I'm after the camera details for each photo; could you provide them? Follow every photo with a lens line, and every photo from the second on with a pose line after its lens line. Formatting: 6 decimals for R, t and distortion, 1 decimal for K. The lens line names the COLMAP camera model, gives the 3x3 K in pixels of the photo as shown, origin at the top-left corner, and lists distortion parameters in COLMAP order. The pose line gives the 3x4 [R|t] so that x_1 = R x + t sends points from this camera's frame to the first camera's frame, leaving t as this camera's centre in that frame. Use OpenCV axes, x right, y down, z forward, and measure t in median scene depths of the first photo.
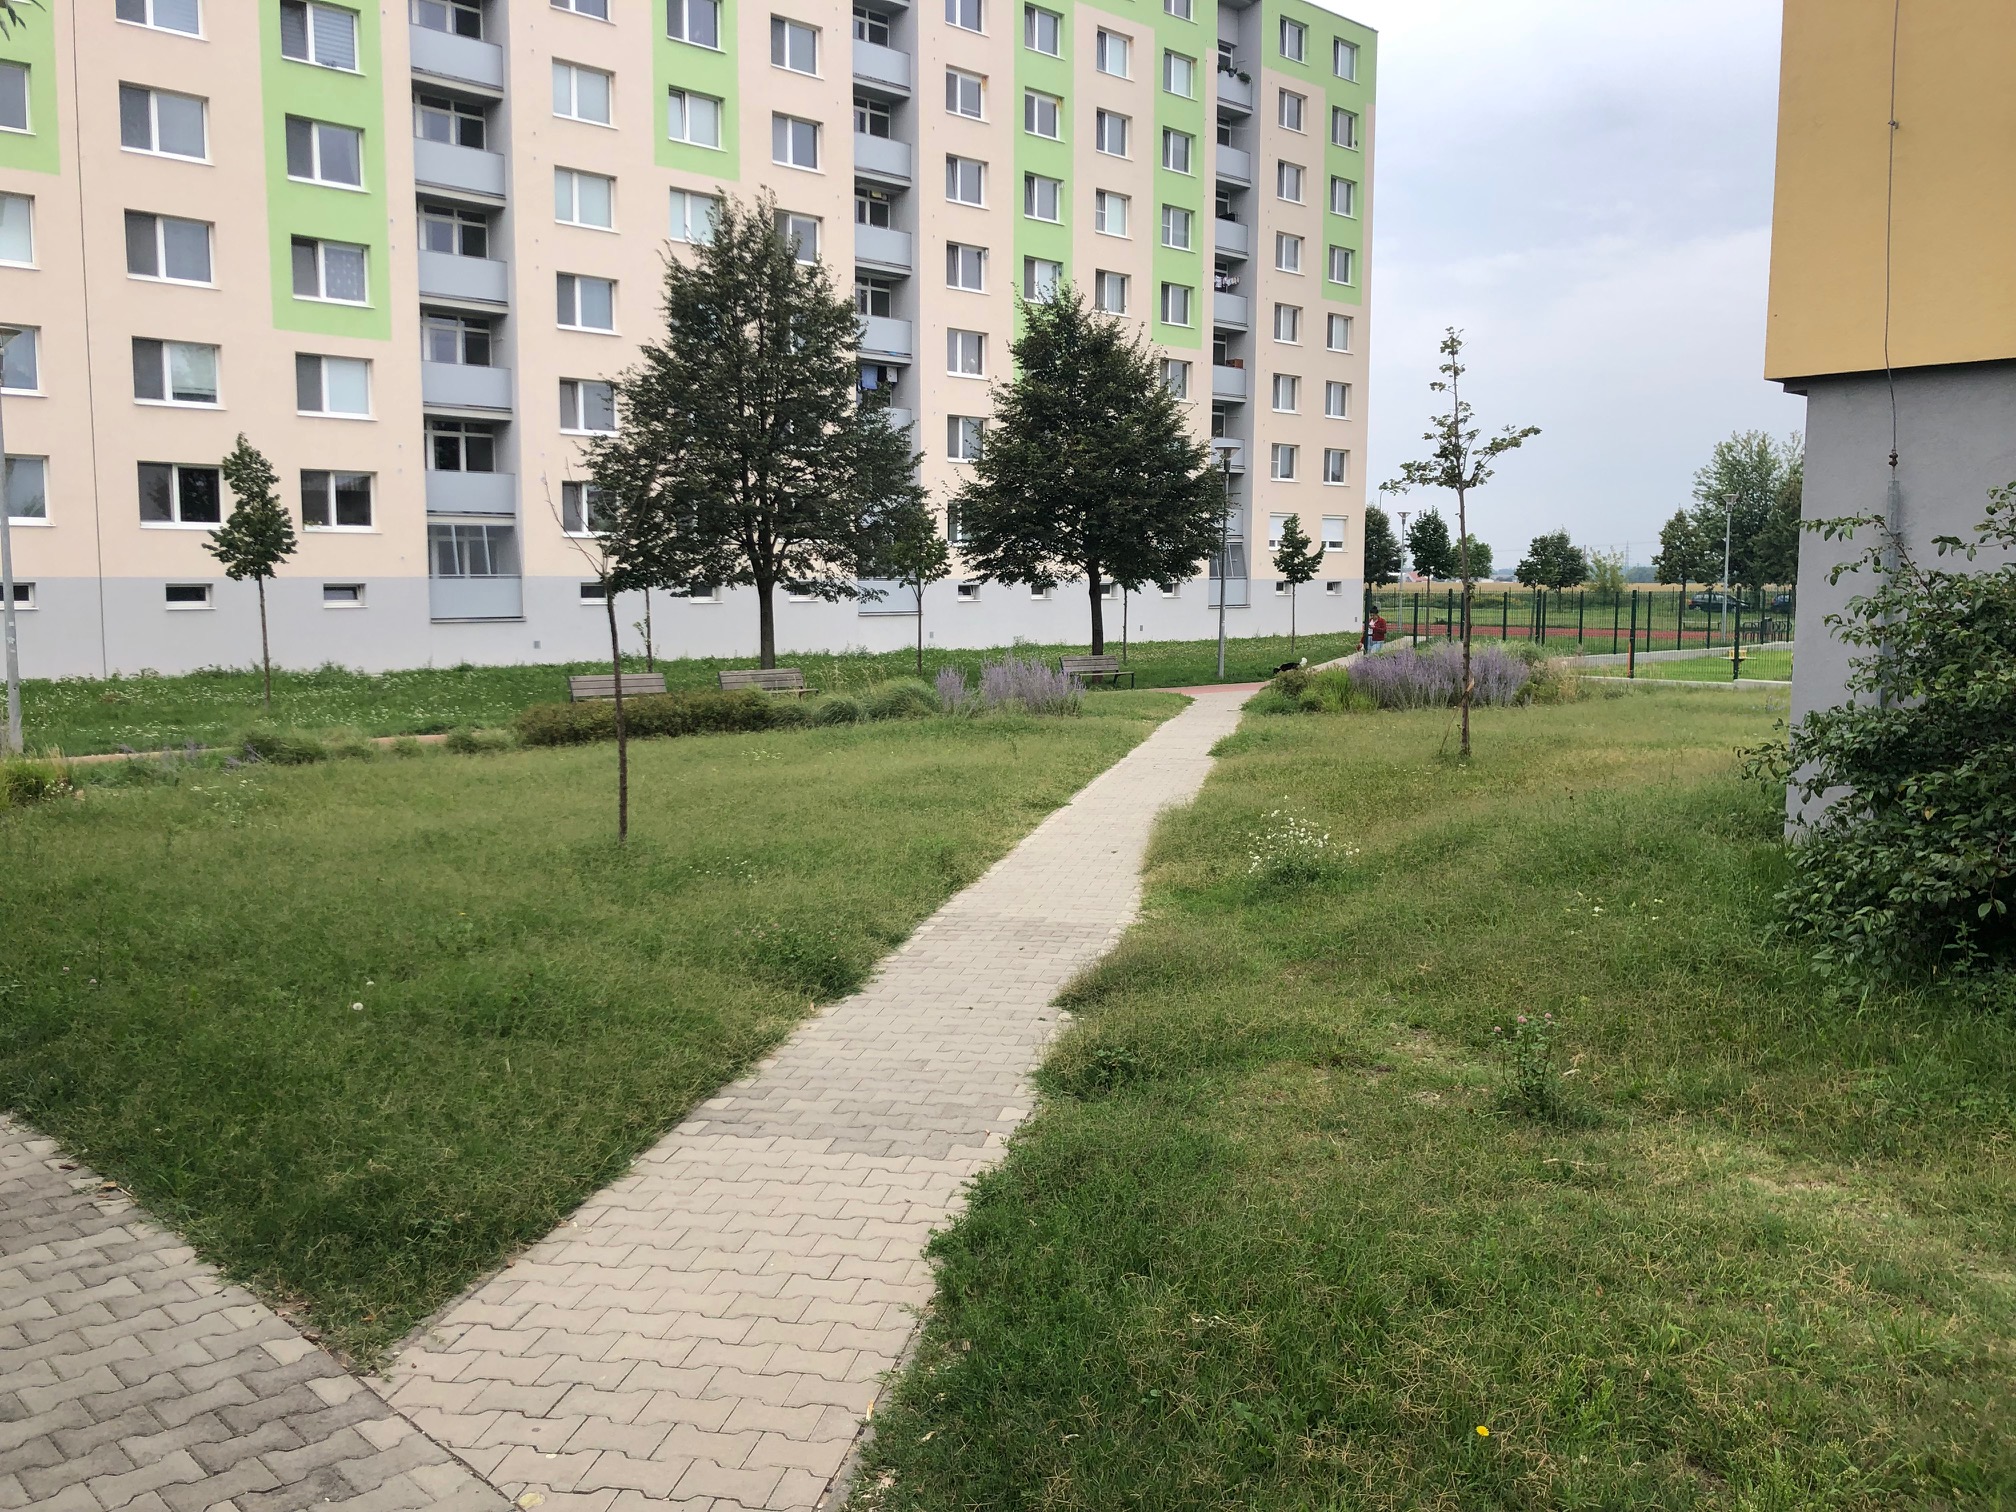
lens RADIAL K [[1652.0, 0, 1010.4], [0, 1652.0, 758.2], [0, 0, 1]] dist [0.013427, -0.025230]
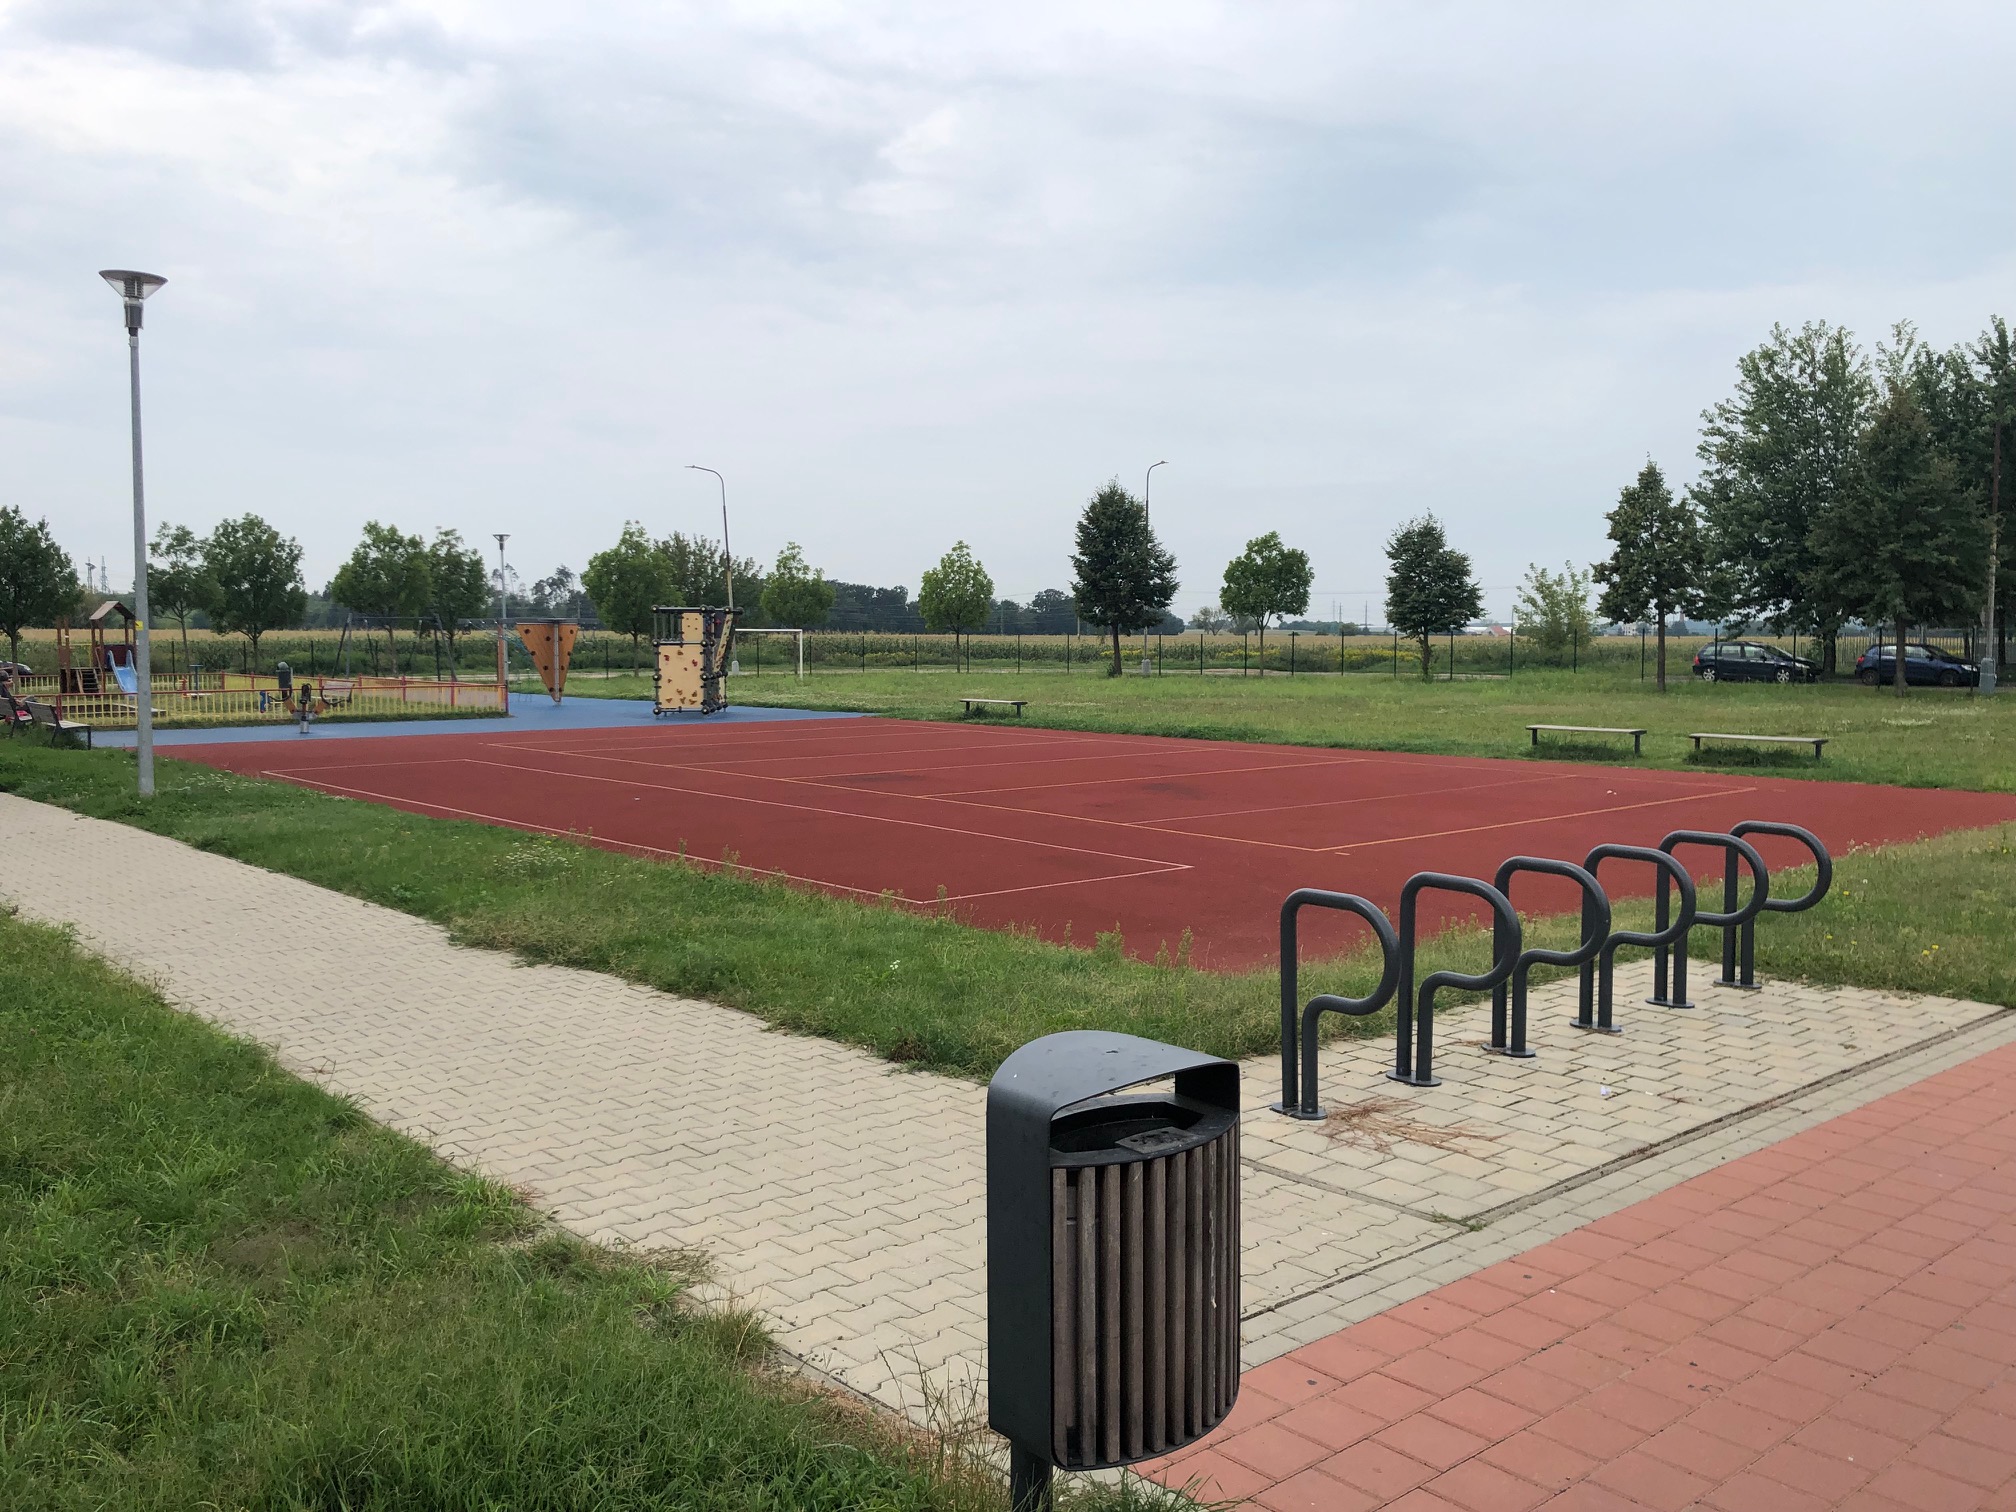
lens RADIAL K [[1652.0, 0, 1007.0], [0, 1652.0, 752.7], [0, 0, 1]] dist [0.013427, -0.025230]
pose [[0.998240, 0.008679, -0.058661, 0.234963], [-0.011026, 0.999146, -0.039817, -0.045057], [0.058265, 0.040394, 0.997484, 0.491693]]
